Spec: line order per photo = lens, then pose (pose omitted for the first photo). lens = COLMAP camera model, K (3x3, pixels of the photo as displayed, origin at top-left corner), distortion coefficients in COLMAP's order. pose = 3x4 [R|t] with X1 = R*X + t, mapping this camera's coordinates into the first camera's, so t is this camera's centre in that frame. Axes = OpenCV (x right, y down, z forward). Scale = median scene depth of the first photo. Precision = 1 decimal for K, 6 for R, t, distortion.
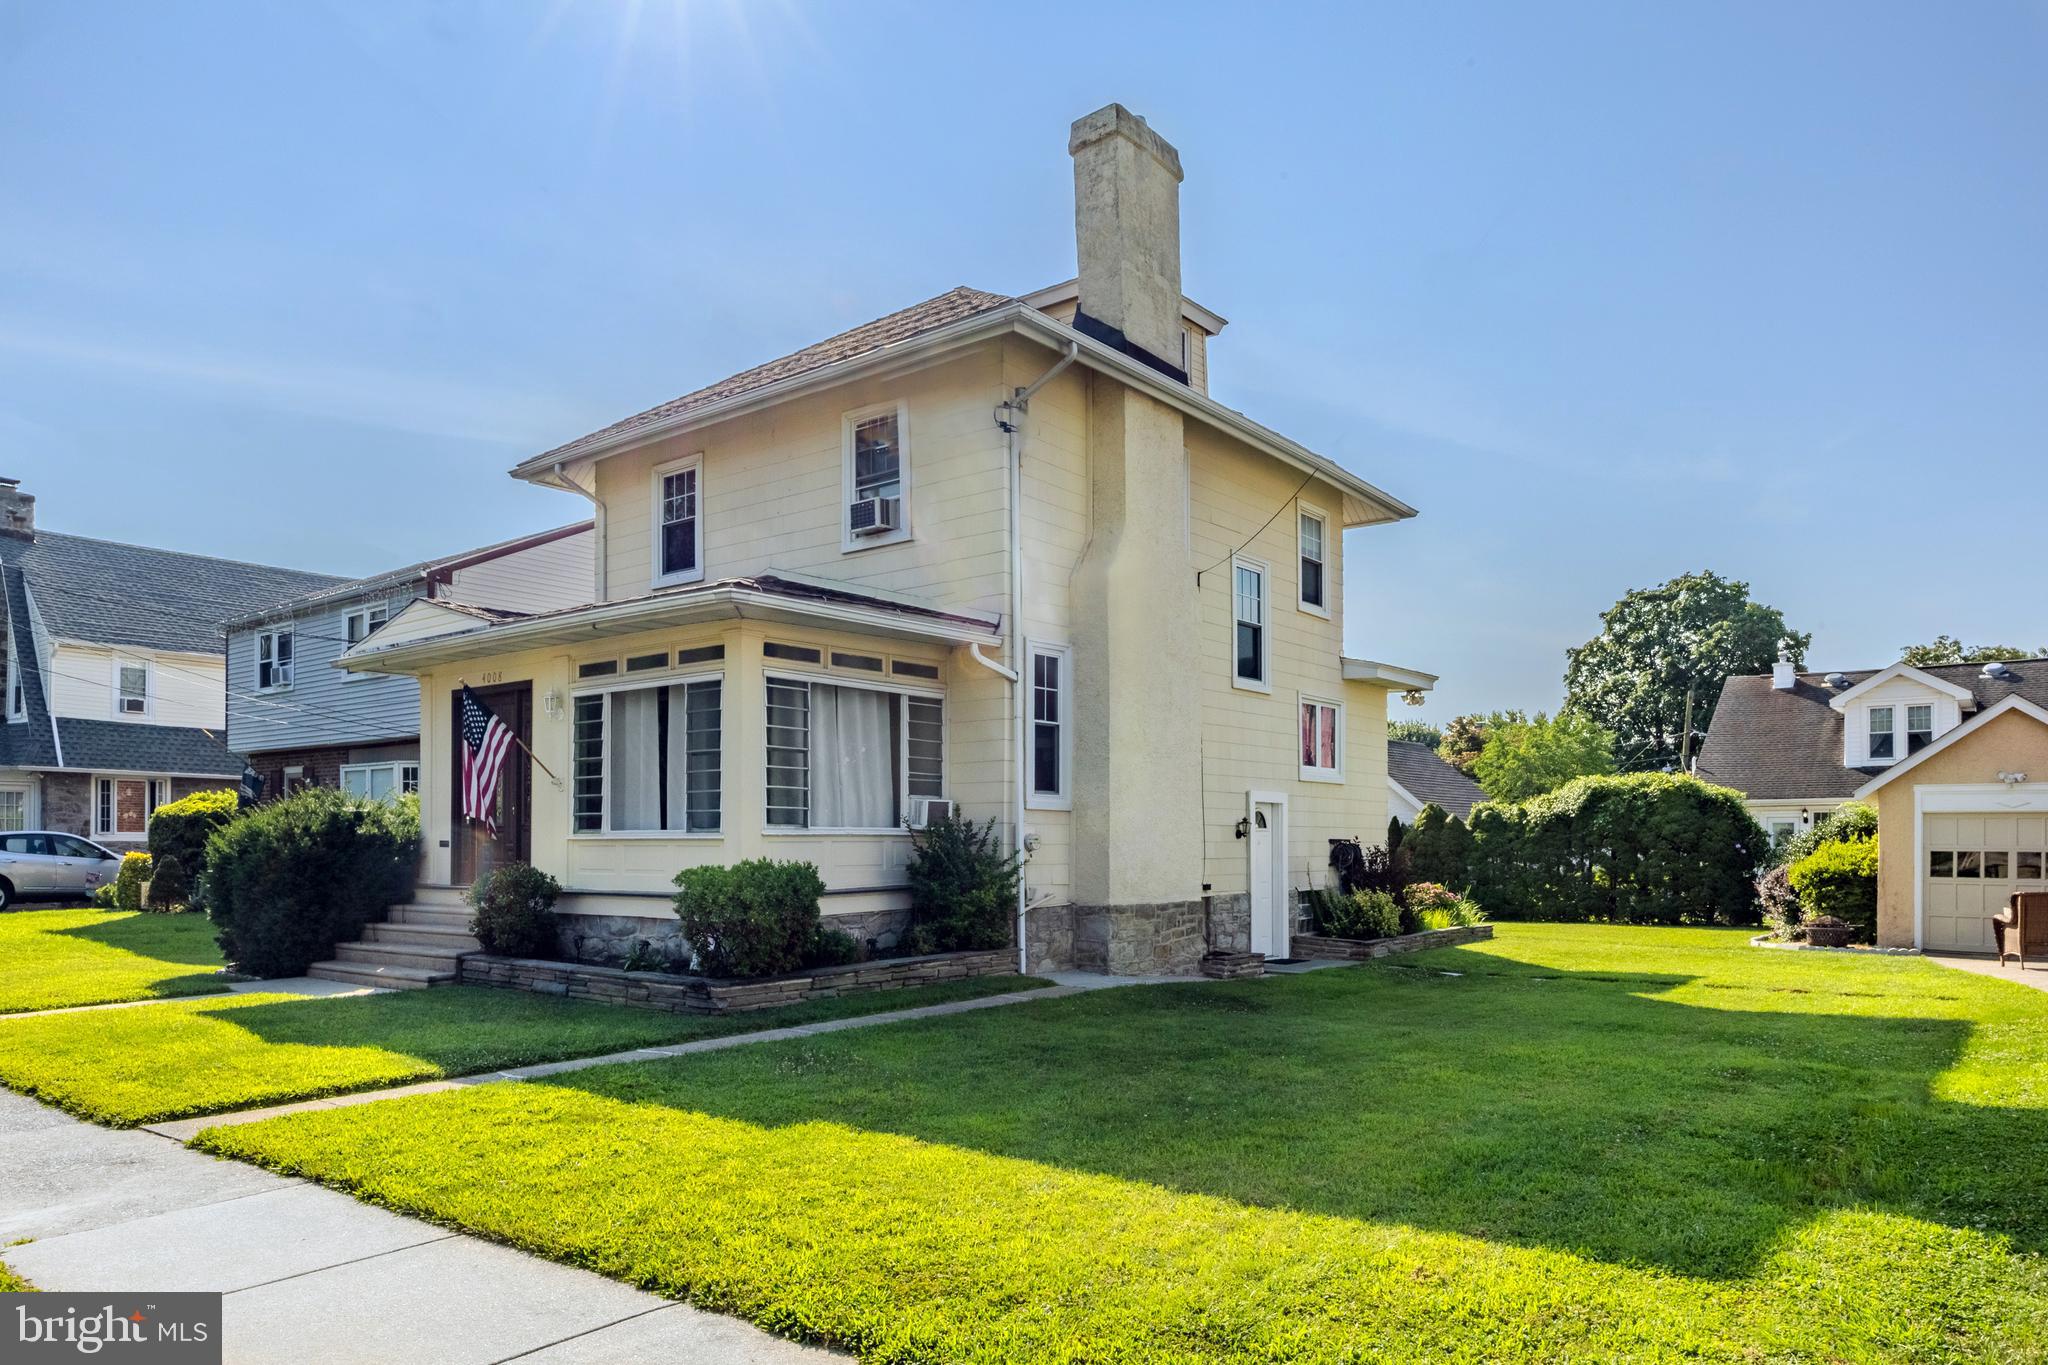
lens RADIAL K [[1312.2, 0, 1026.4], [0, 1312.2, 807.7], [0, 0, 1]] dist [-0.001997, 0.000870]
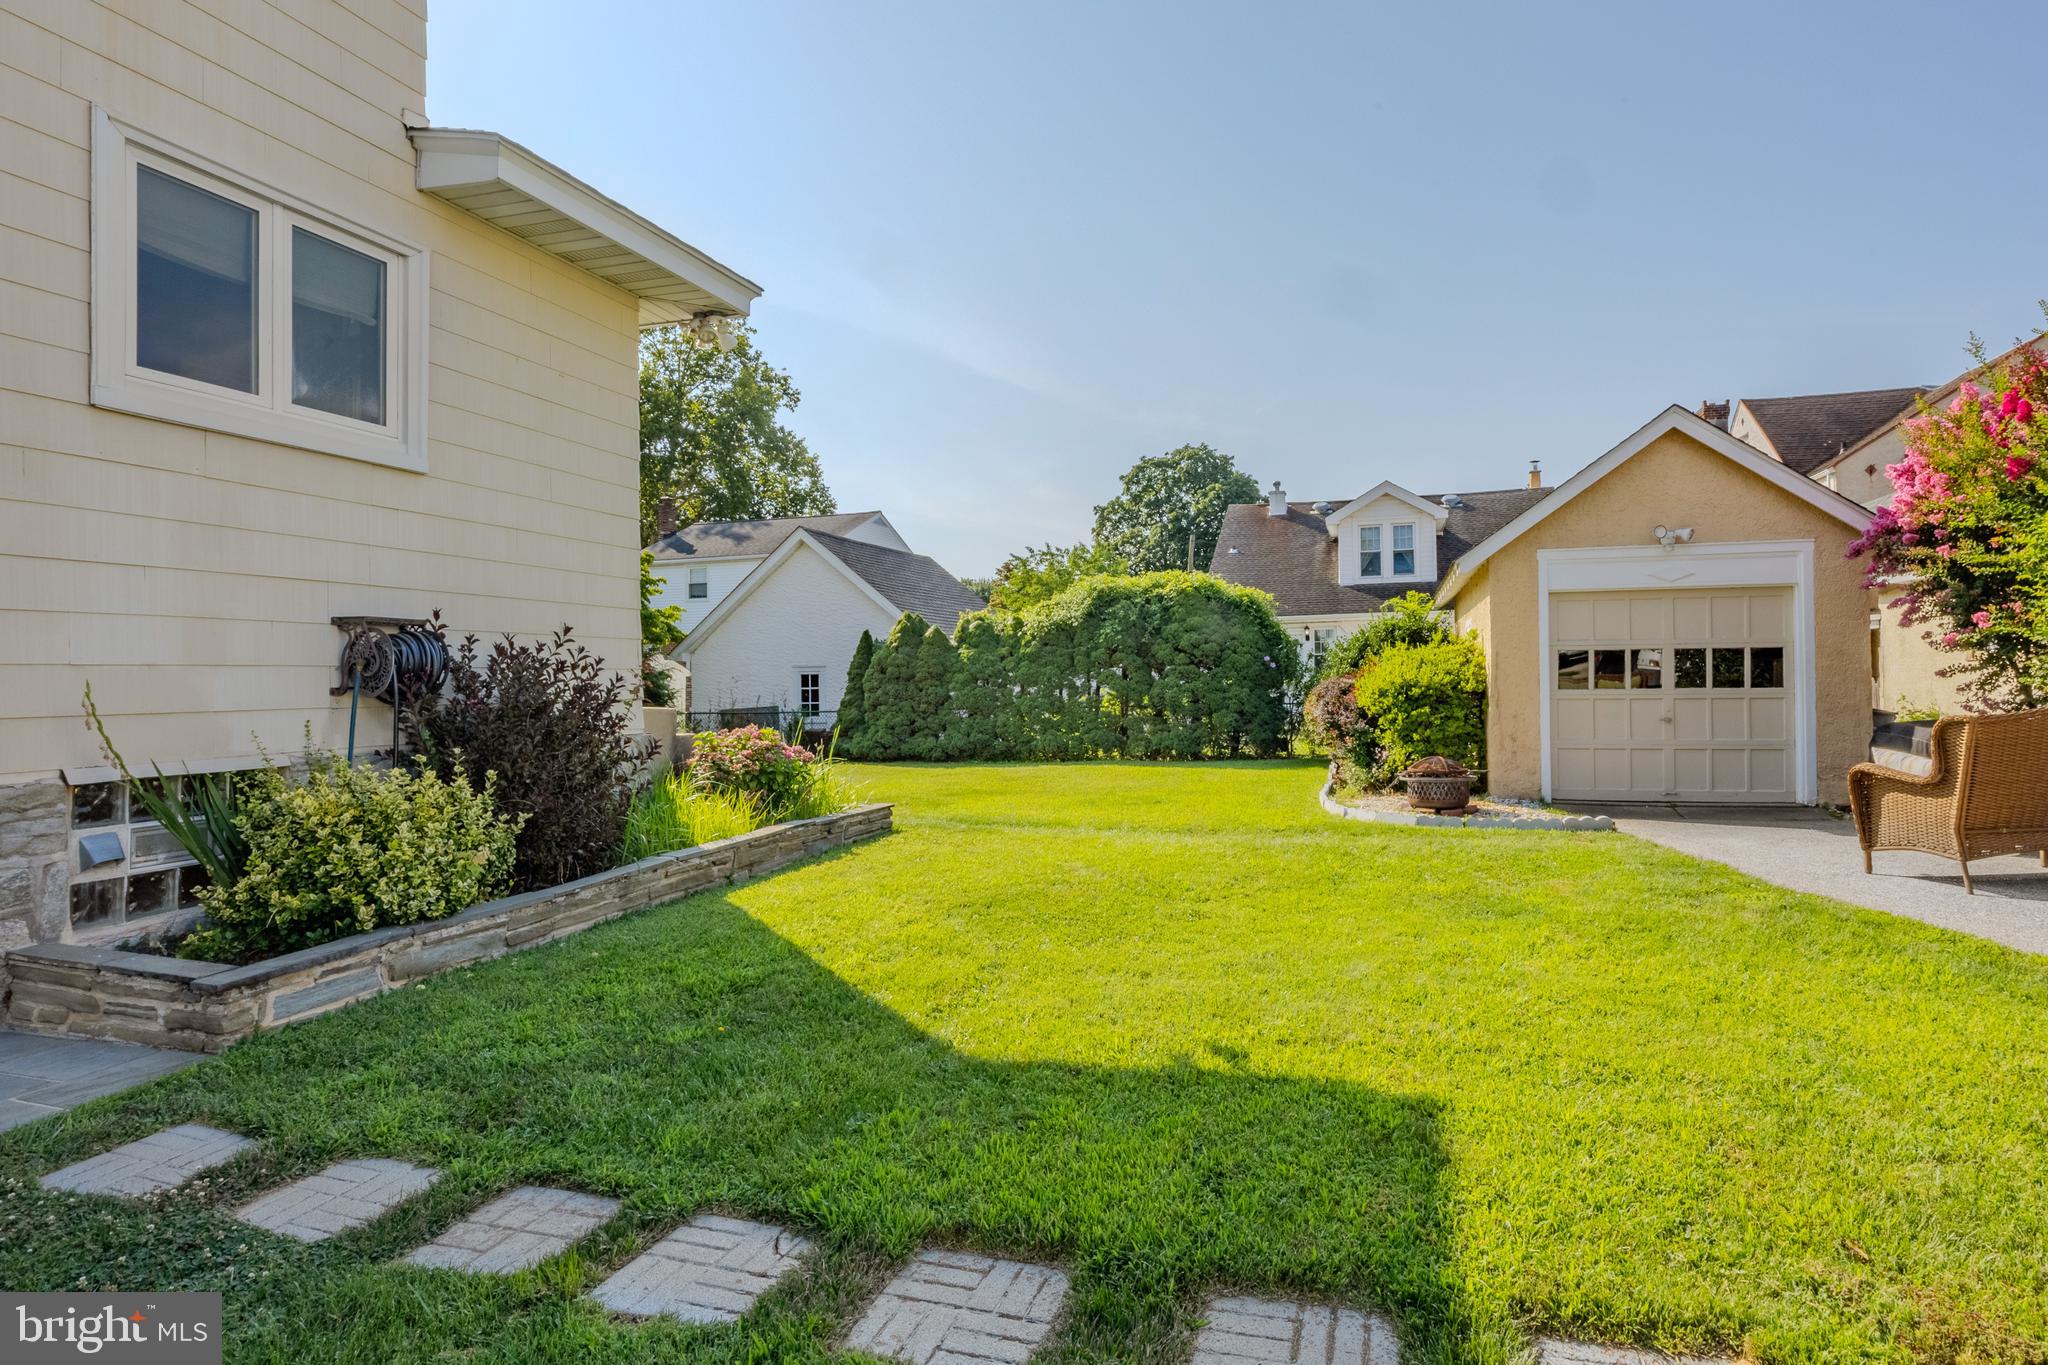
lens RADIAL K [[941.1, 0, 1024.0], [0, 941.1, 682.5], [0, 0, 1]] dist [0.000698, 0.000060]
pose [[0.954517, -0.020552, 0.297447, 0.218045], [0.012571, 0.999508, 0.028721, 0.024100], [-0.297891, -0.023676, 0.954306, 0.469576]]
